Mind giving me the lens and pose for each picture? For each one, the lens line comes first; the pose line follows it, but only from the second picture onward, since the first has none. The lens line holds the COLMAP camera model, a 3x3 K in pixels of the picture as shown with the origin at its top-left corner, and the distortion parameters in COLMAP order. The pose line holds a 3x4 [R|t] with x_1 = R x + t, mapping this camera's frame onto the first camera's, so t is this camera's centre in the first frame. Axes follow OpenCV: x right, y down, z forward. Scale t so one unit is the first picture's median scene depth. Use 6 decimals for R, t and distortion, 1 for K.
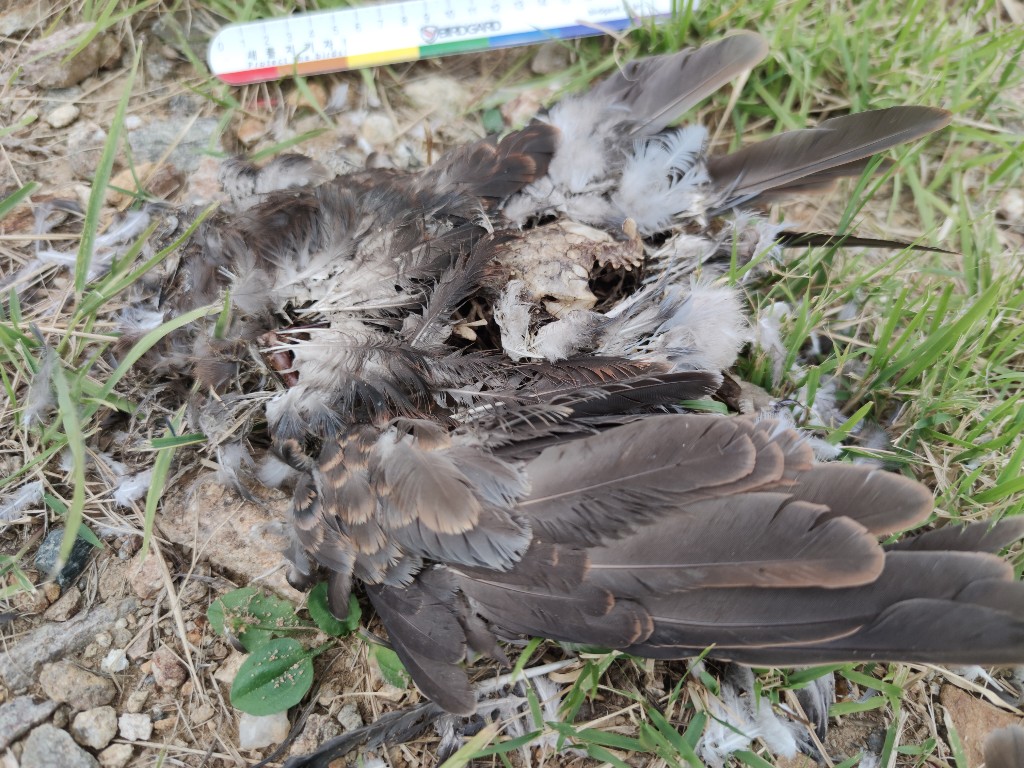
lens RADIAL K [[764.9, 0, 507.9], [0, 764.9, 385.7], [0, 0, 1]] dist [-0.002684, -0.004027]
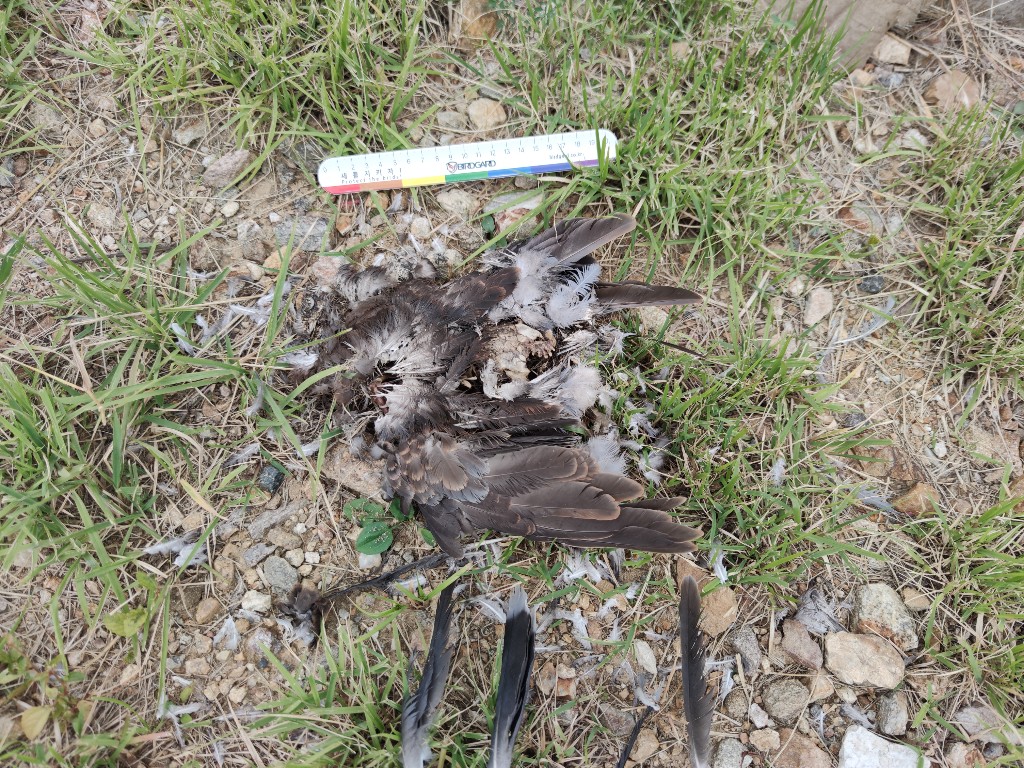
lens RADIAL K [[733.7, 0, 512.0], [0, 733.7, 384.0], [0, 0, 1]] dist [0.088040, -0.001082]
pose [[0.999023, 0.044173, -0.001615, 0.074057], [-0.043065, 0.980906, 0.189652, -0.463453], [0.009962, -0.189397, 0.981850, -0.977740]]
